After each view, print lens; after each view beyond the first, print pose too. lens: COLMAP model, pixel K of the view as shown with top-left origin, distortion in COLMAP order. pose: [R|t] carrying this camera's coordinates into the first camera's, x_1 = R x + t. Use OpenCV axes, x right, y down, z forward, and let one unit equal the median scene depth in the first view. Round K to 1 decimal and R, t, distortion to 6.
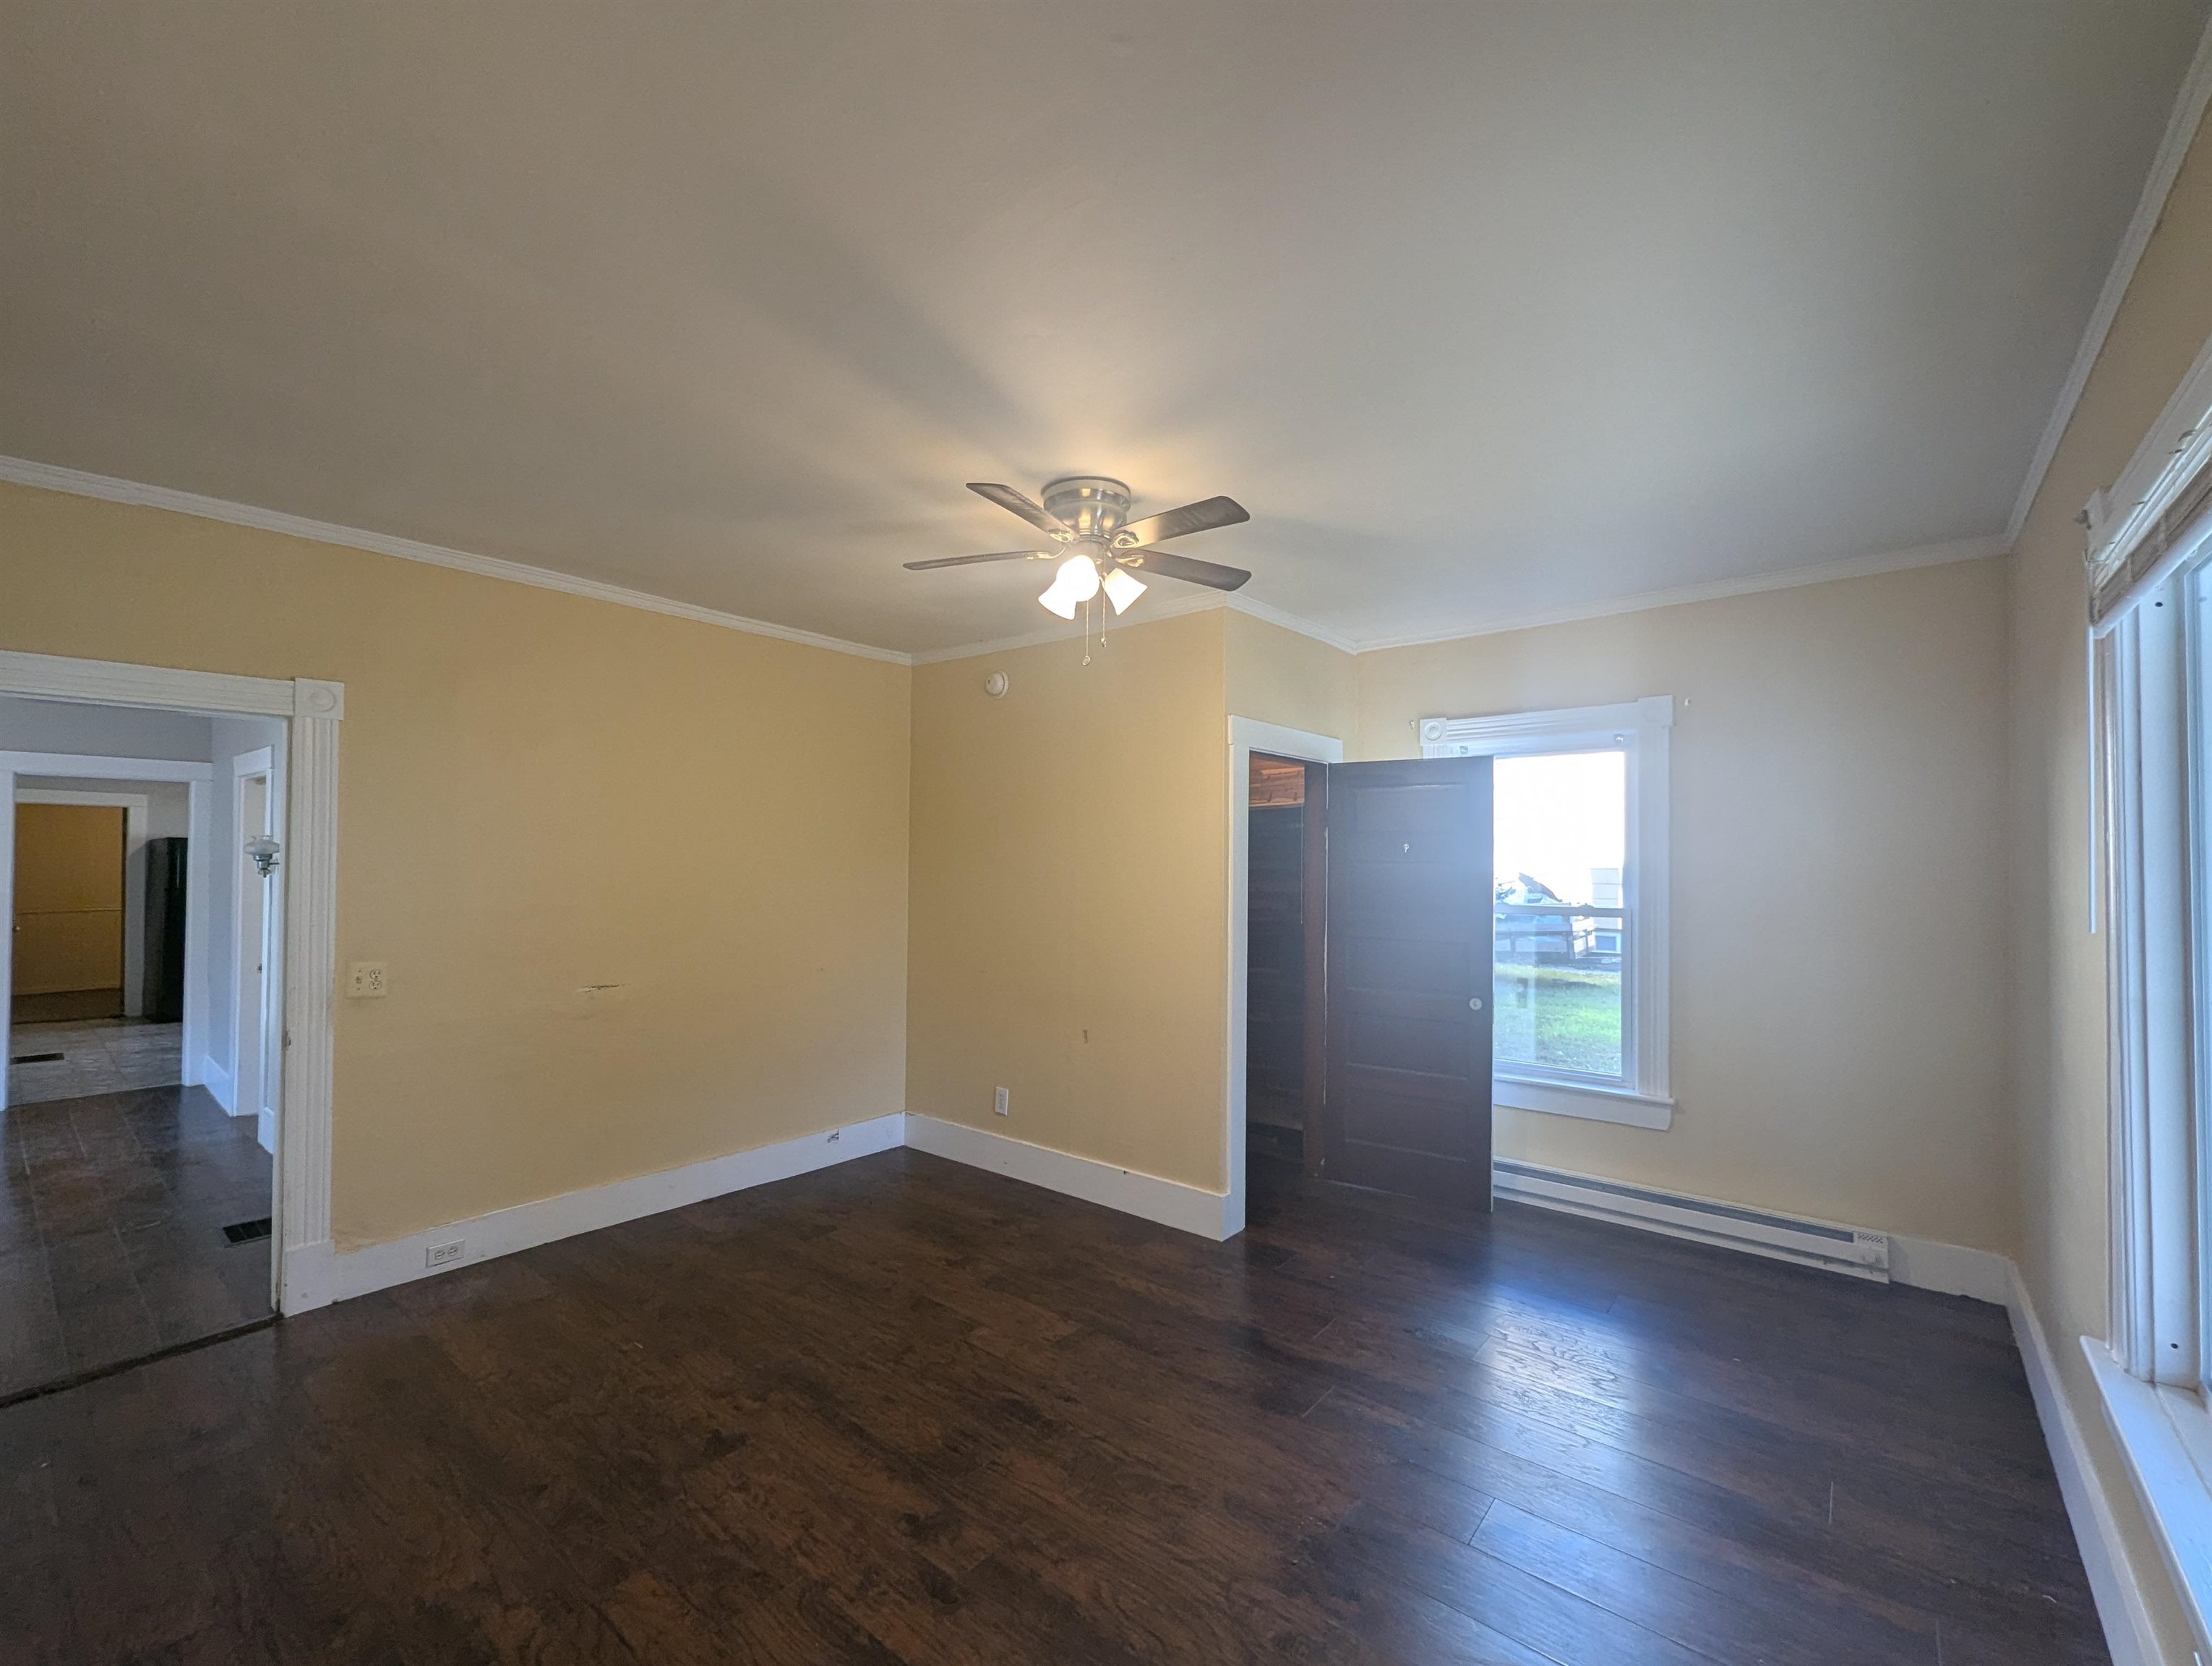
lens RADIAL K [[923.7, 0, 1121.0], [0, 923.7, 849.7], [0, 0, 1]] dist [-0.001609, 0.000171]
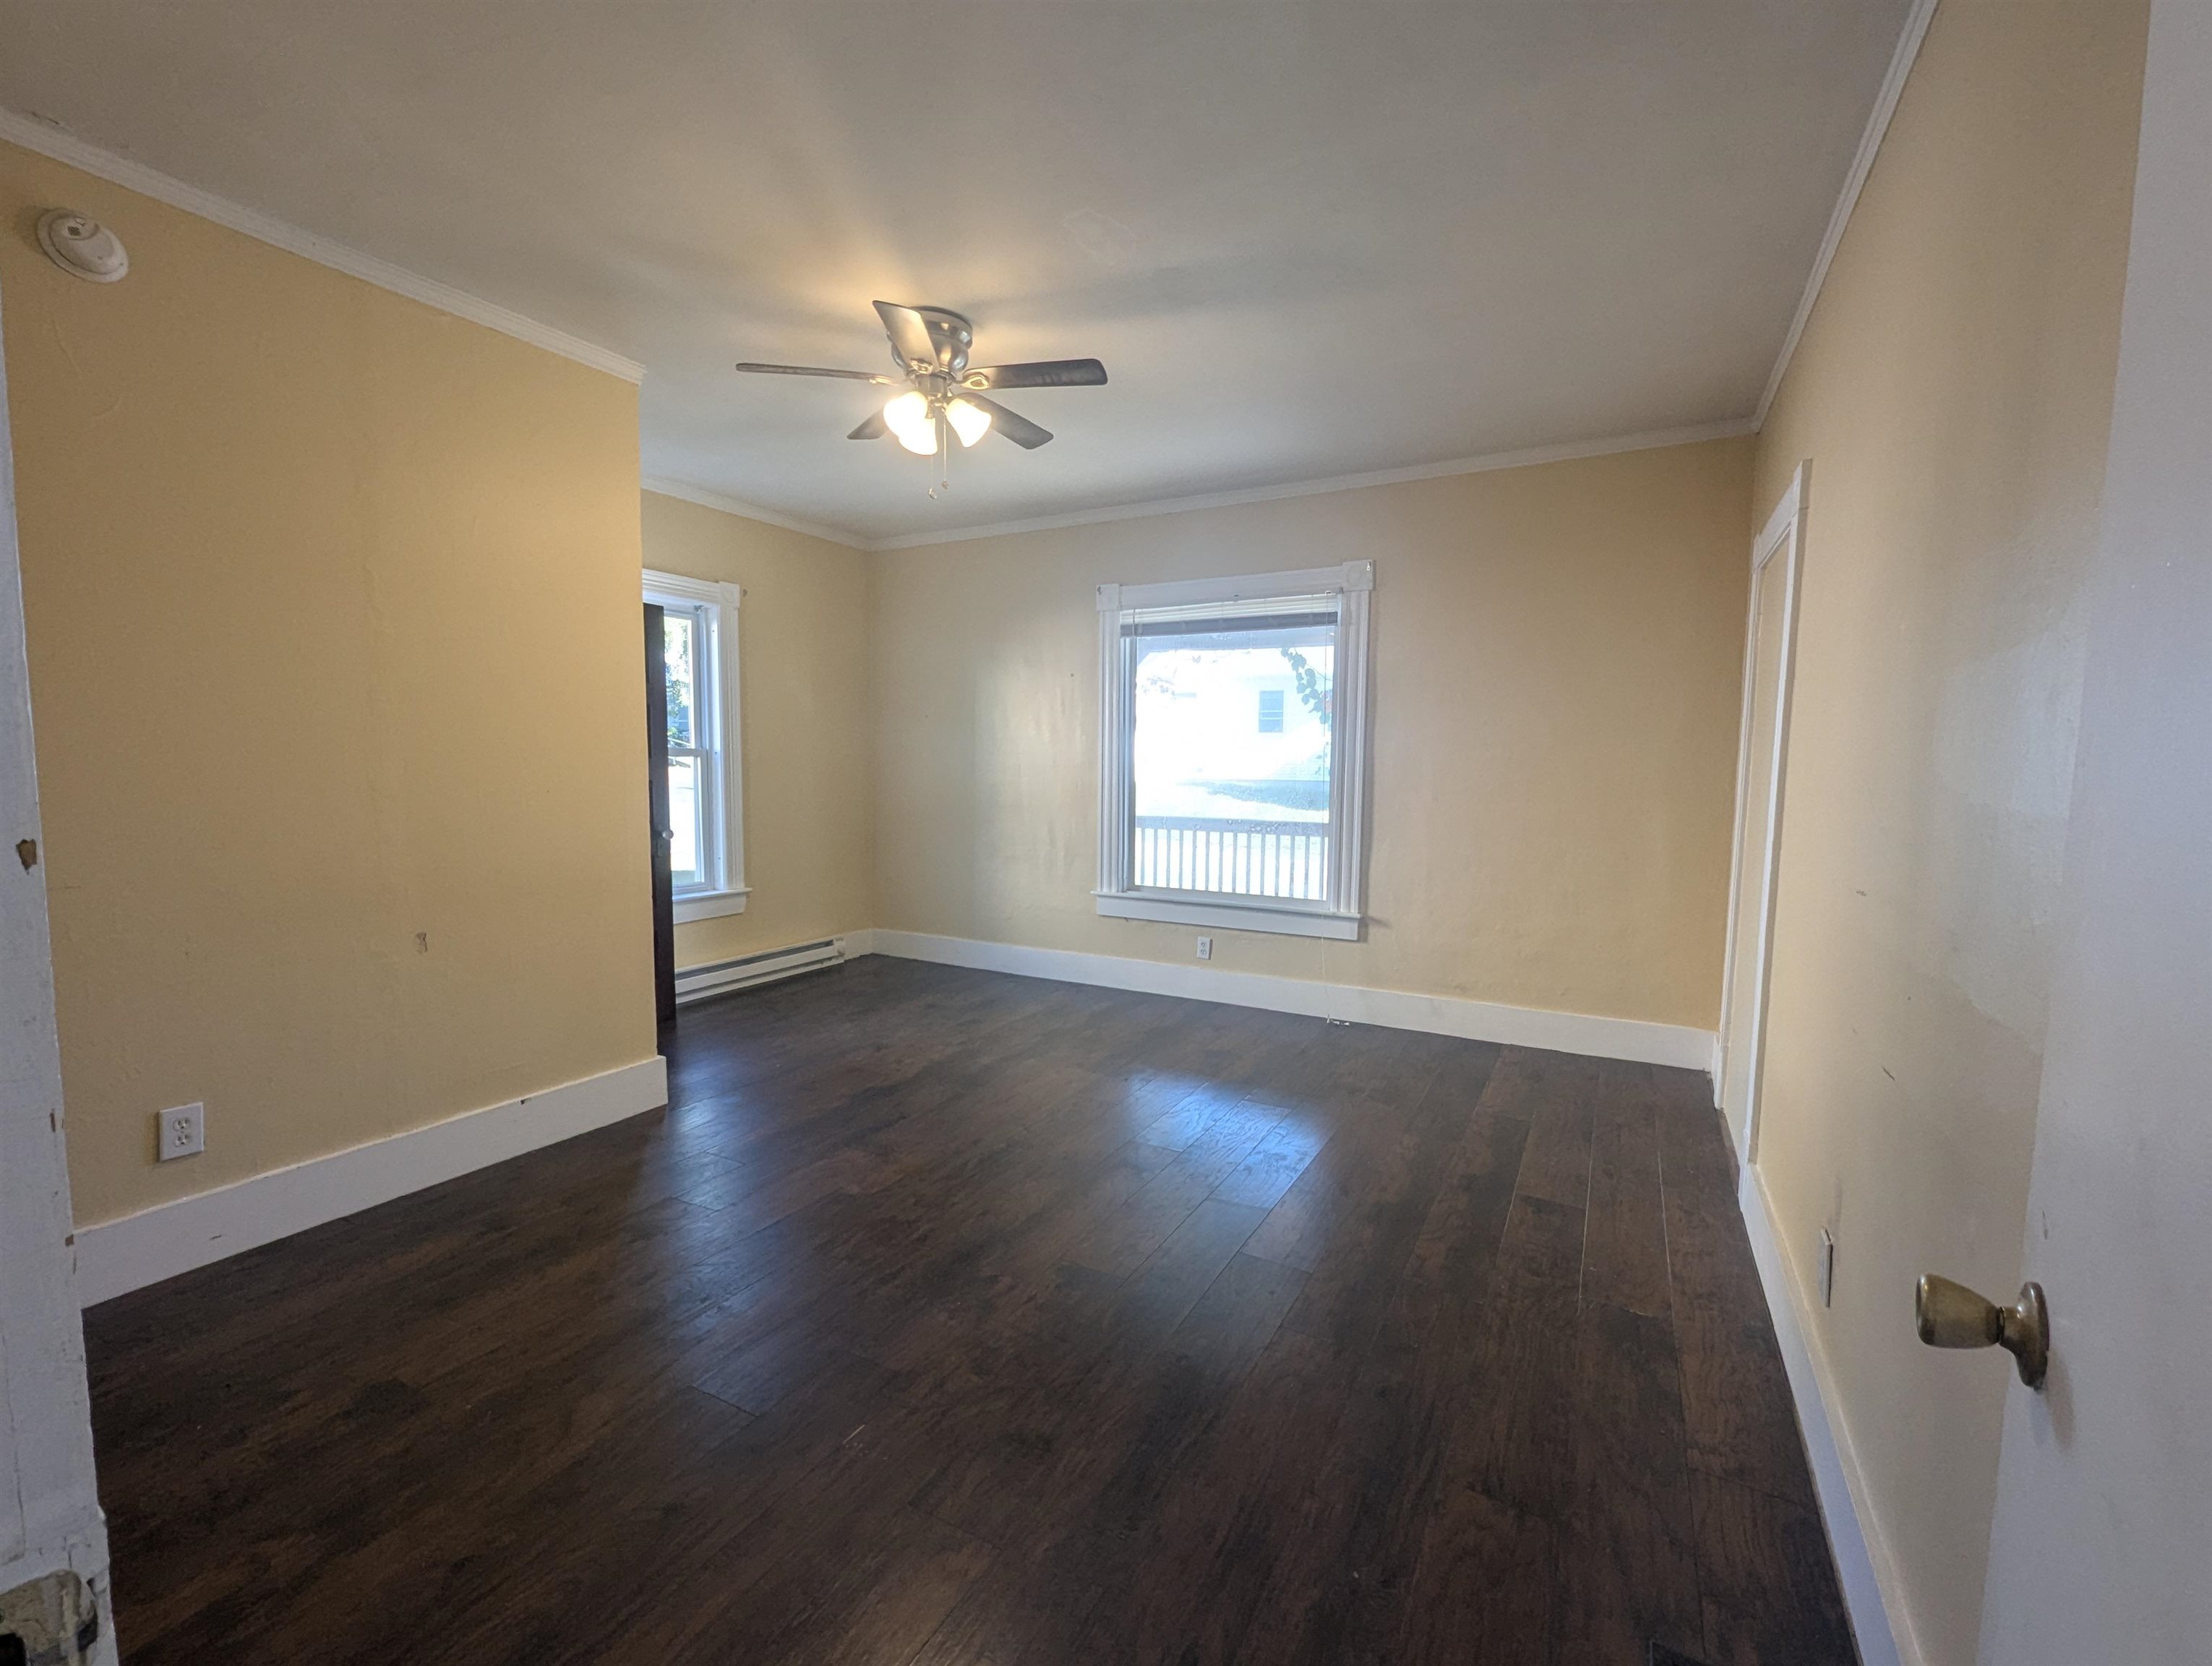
lens RADIAL K [[923.7, 0, 1121.0], [0, 923.7, 849.7], [0, 0, 1]] dist [-0.001609, 0.000171]
pose [[-0.176317, -0.096425, 0.979599, -0.821514], [-0.022379, 0.995326, 0.093945, 0.072967], [-0.984079, -0.005358, -0.177650, 0.696994]]
